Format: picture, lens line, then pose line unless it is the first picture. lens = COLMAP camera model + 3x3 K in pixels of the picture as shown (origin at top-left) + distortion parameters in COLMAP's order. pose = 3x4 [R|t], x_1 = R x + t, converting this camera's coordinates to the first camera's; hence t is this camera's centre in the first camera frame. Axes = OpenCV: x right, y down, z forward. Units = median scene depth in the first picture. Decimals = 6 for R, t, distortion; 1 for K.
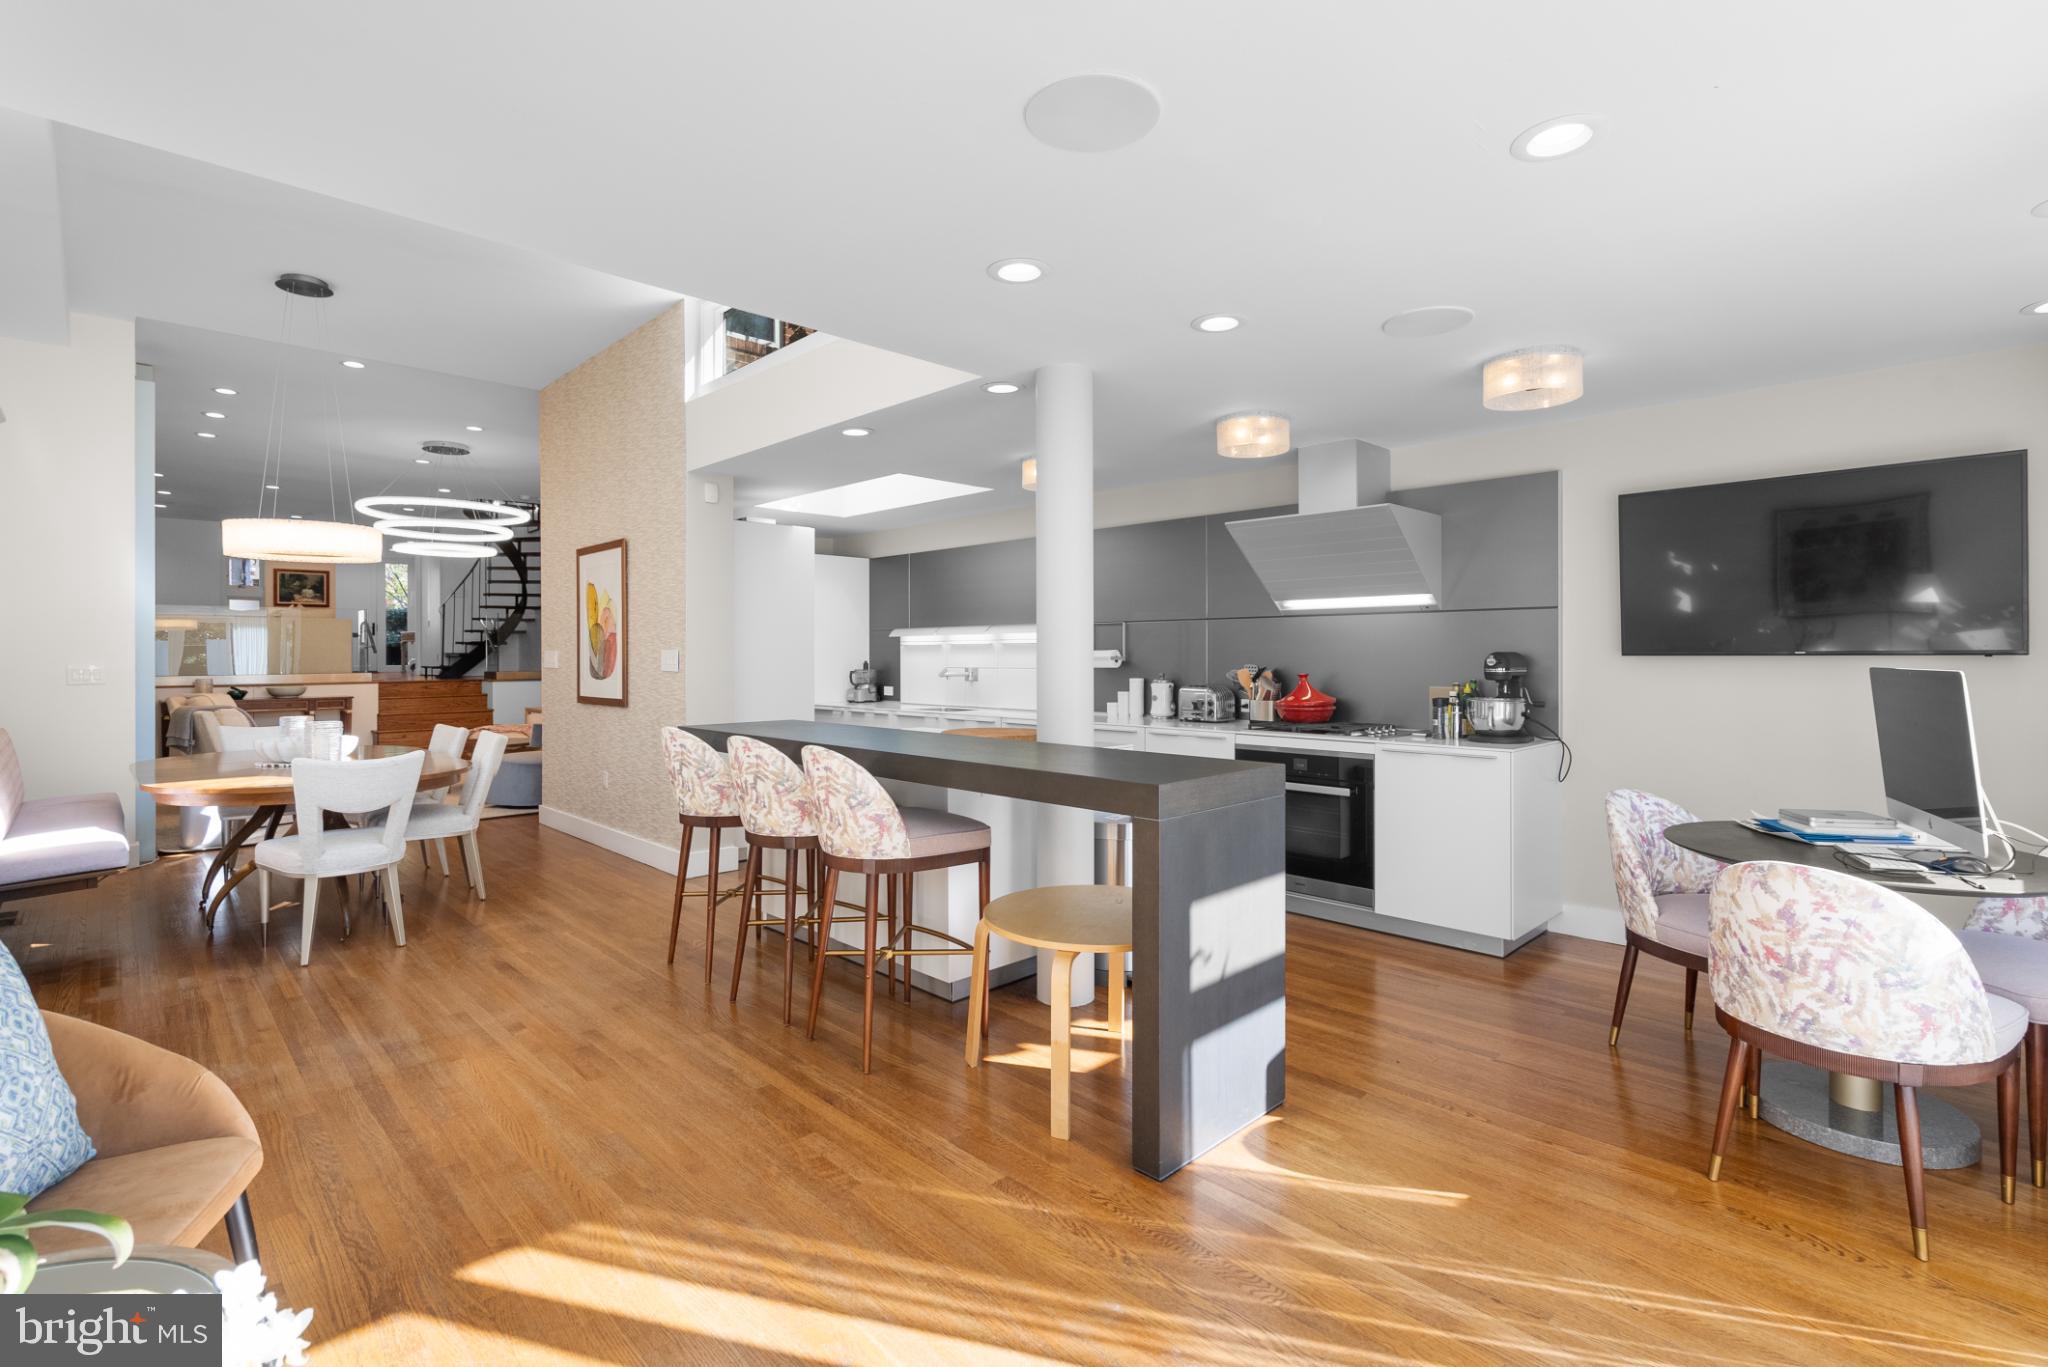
lens RADIAL K [[939.3, 0, 1020.7], [0, 939.3, 661.1], [0, 0, 1]] dist [0.001214, 0.000280]
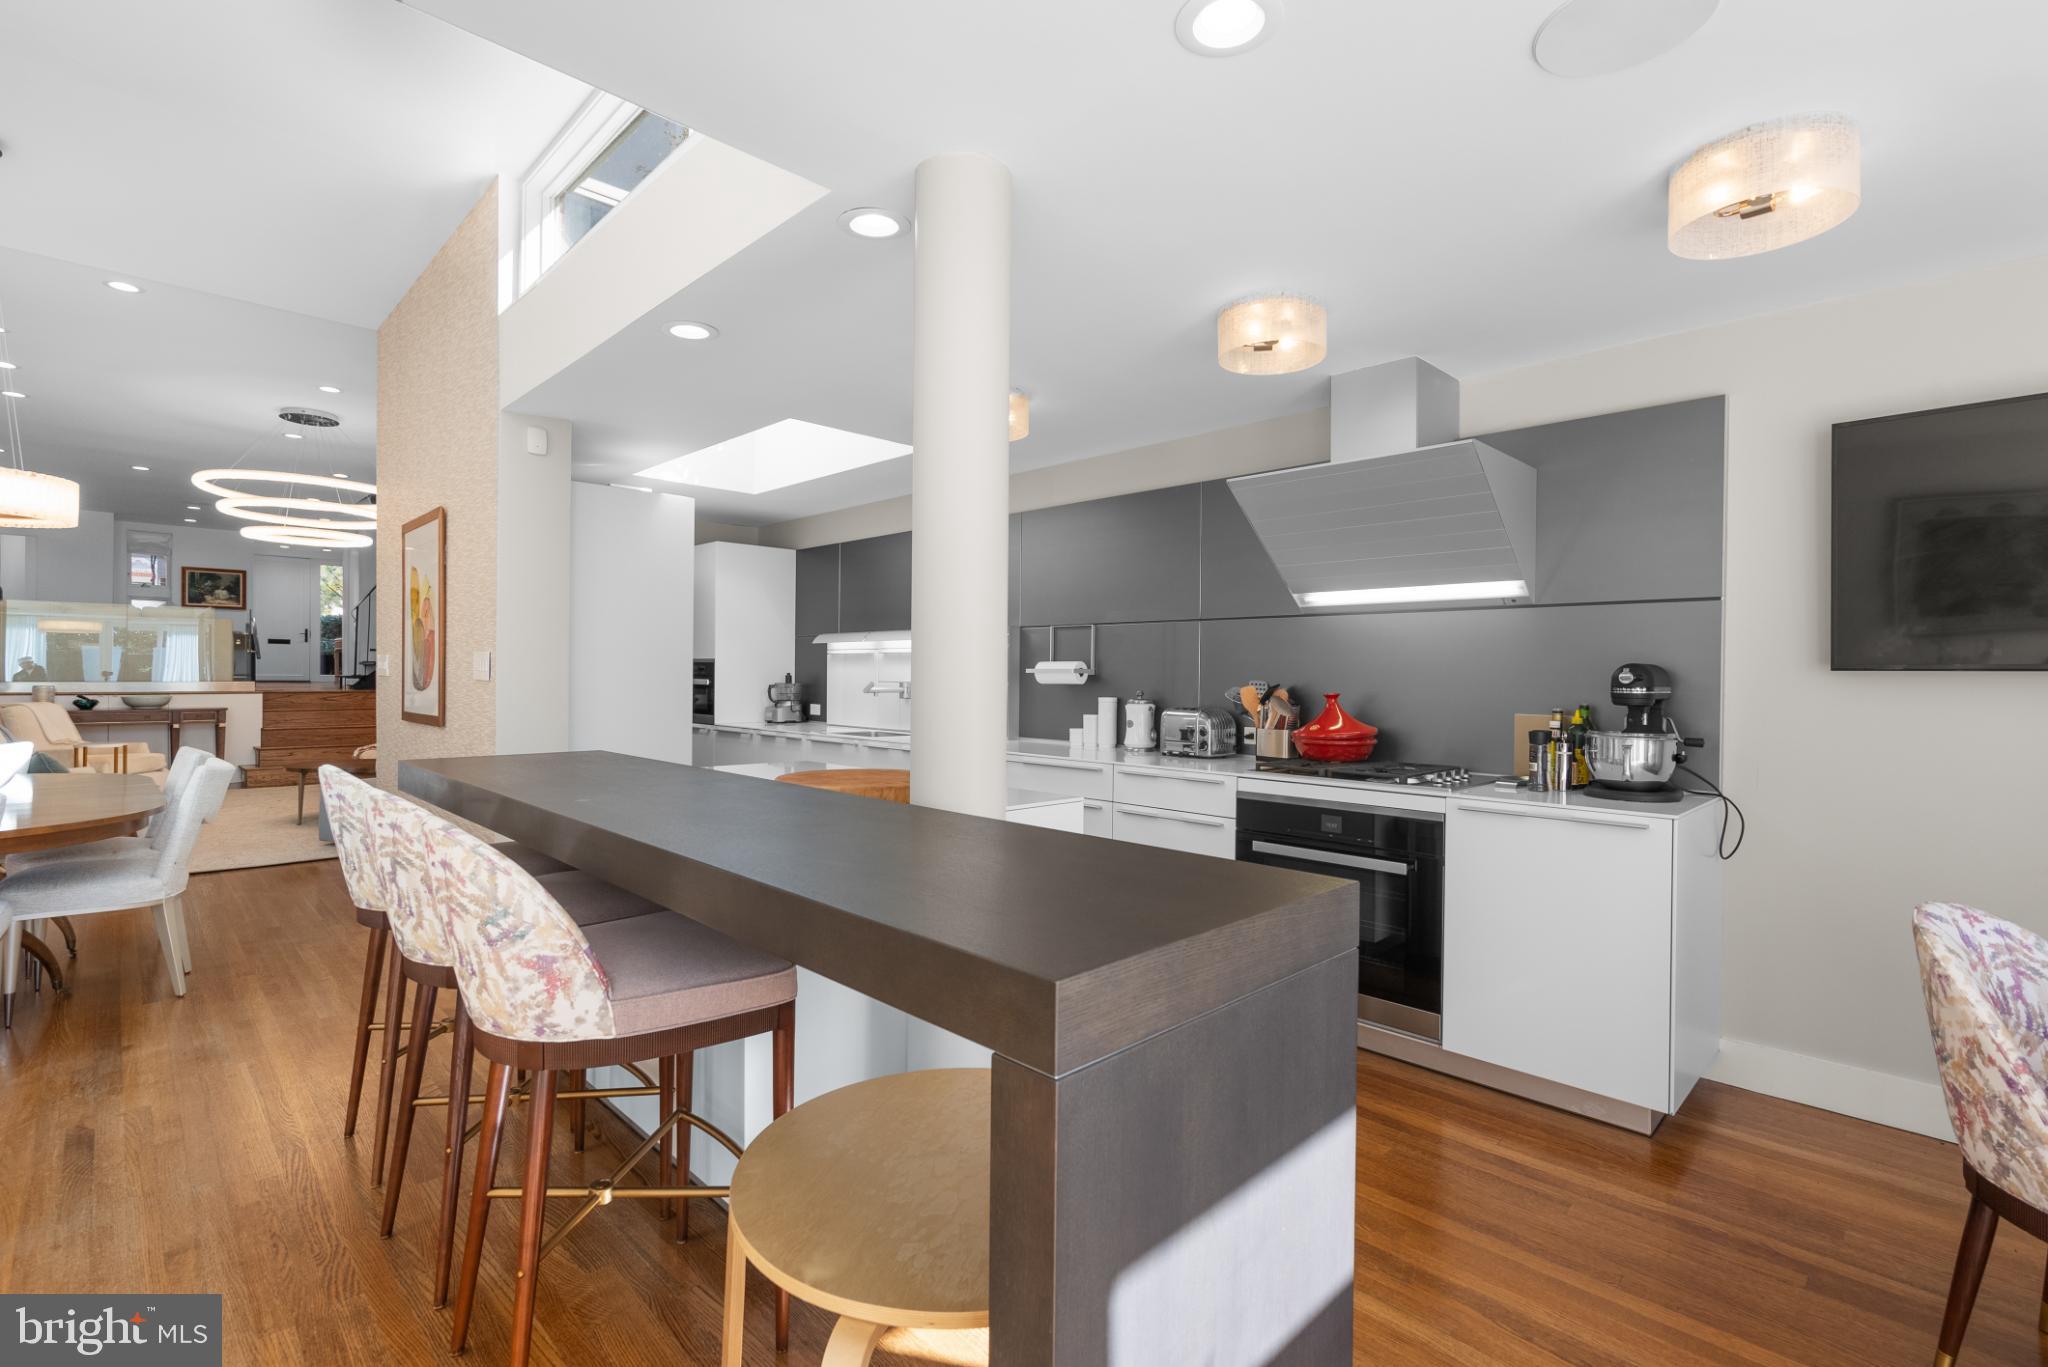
lens RADIAL K [[927.2, 0, 1024.0], [0, 927.2, 683.5], [0, 0, 1]] dist [0.002045, 0.000072]
pose [[0.999899, 0.012537, 0.006683, 0.055015], [-0.012556, 0.999917, 0.002839, 0.006223], [-0.006647, -0.002923, 0.999974, 0.268367]]
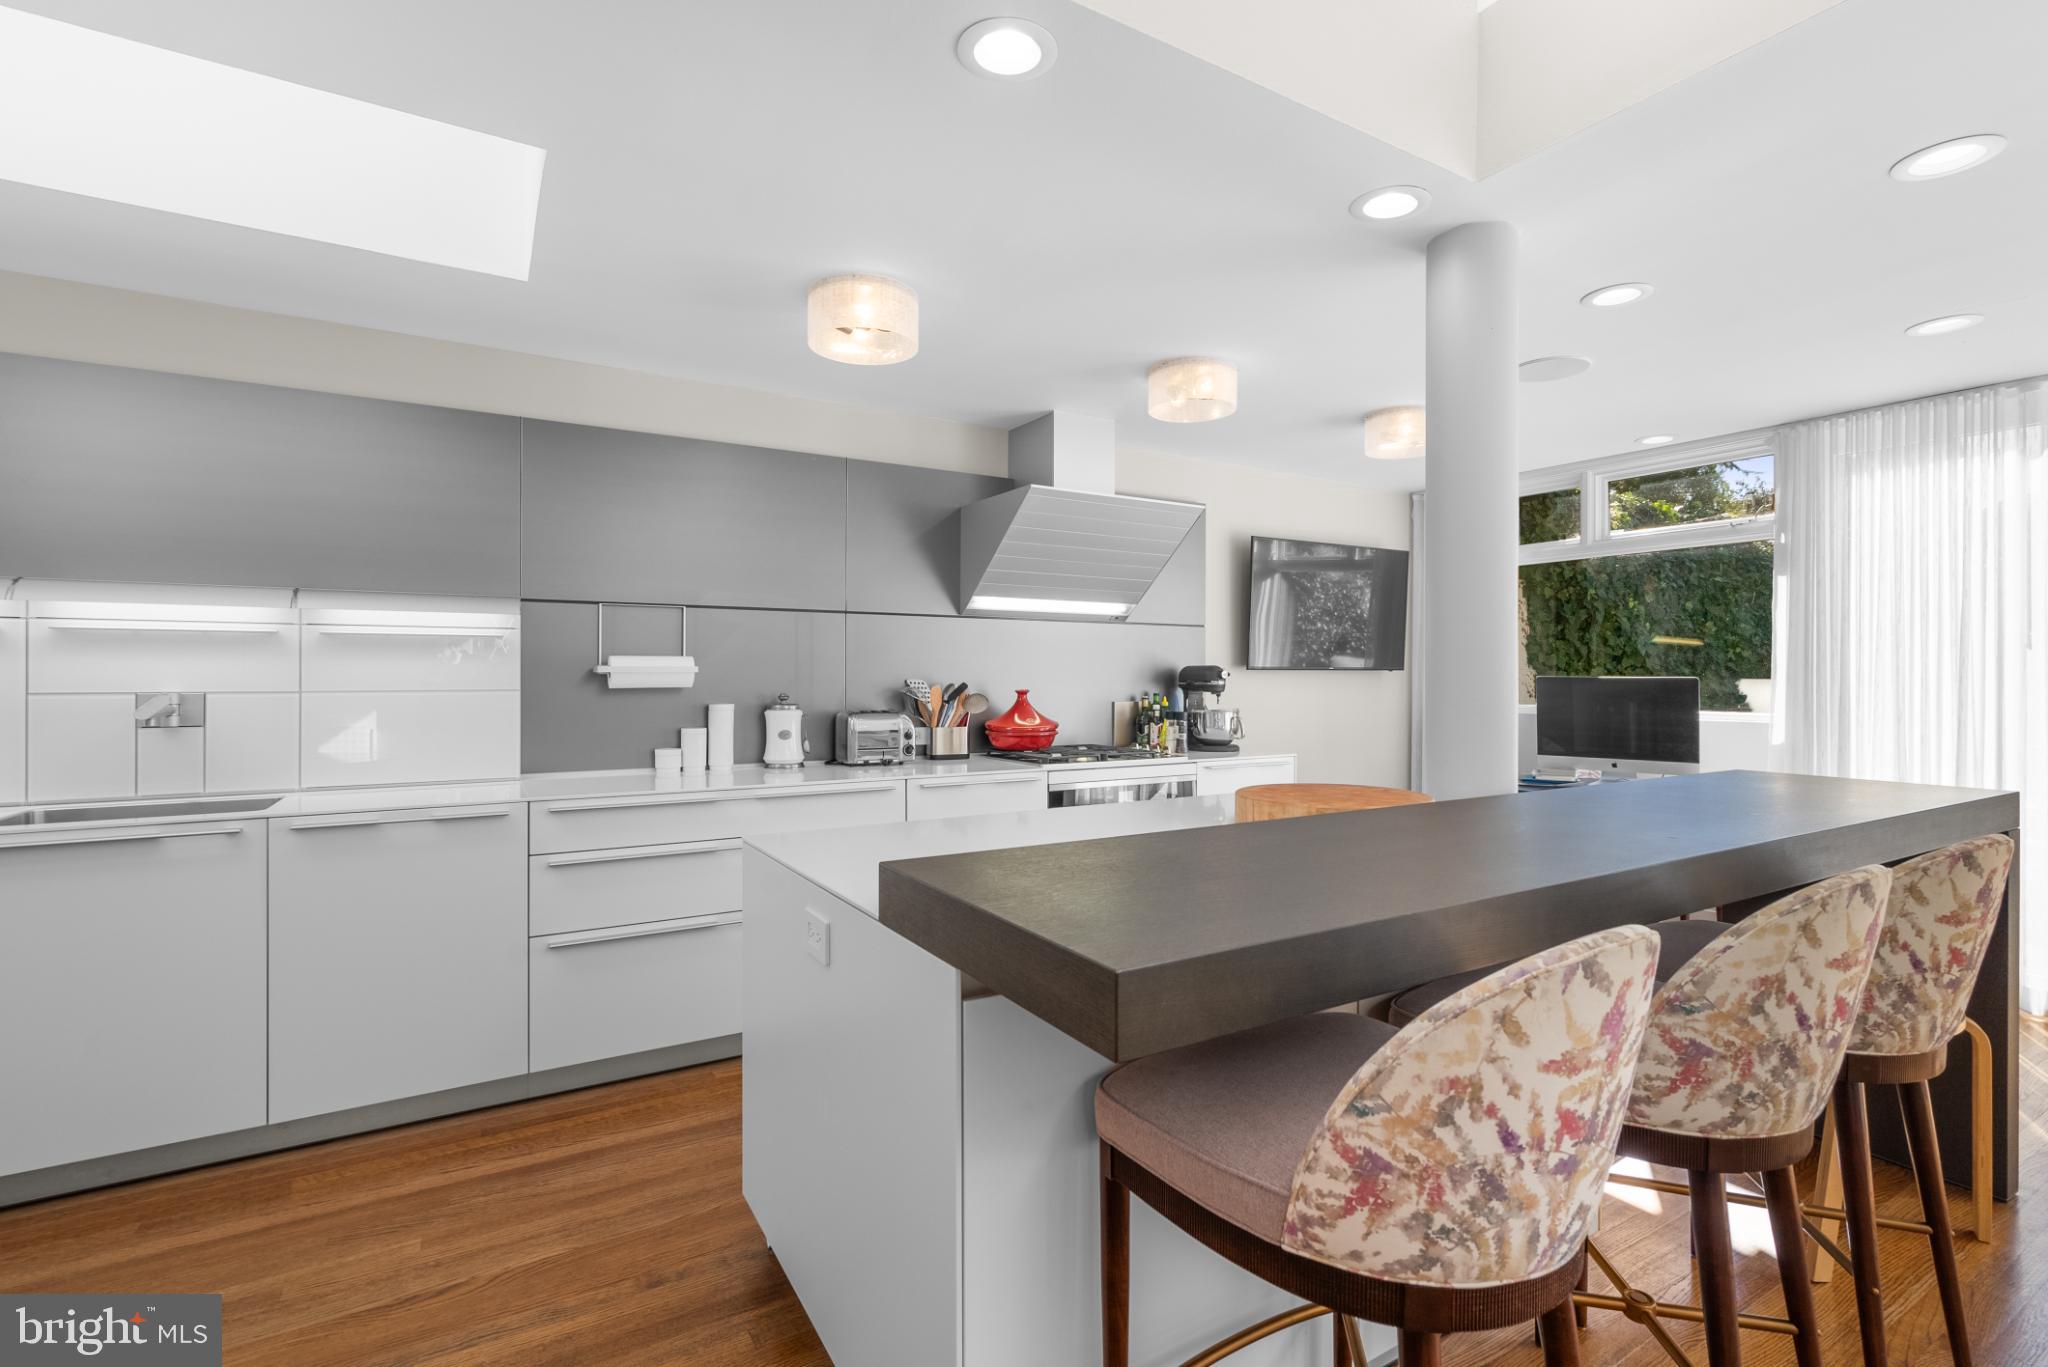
lens RADIAL K [[939.3, 0, 1020.7], [0, 939.3, 661.1], [0, 0, 1]] dist [0.001214, 0.000280]
pose [[0.226348, 0.013365, 0.973955, -0.452740], [0.000905, 0.999903, -0.013931, -0.000037], [-0.974046, 0.004035, 0.226314, 0.760939]]
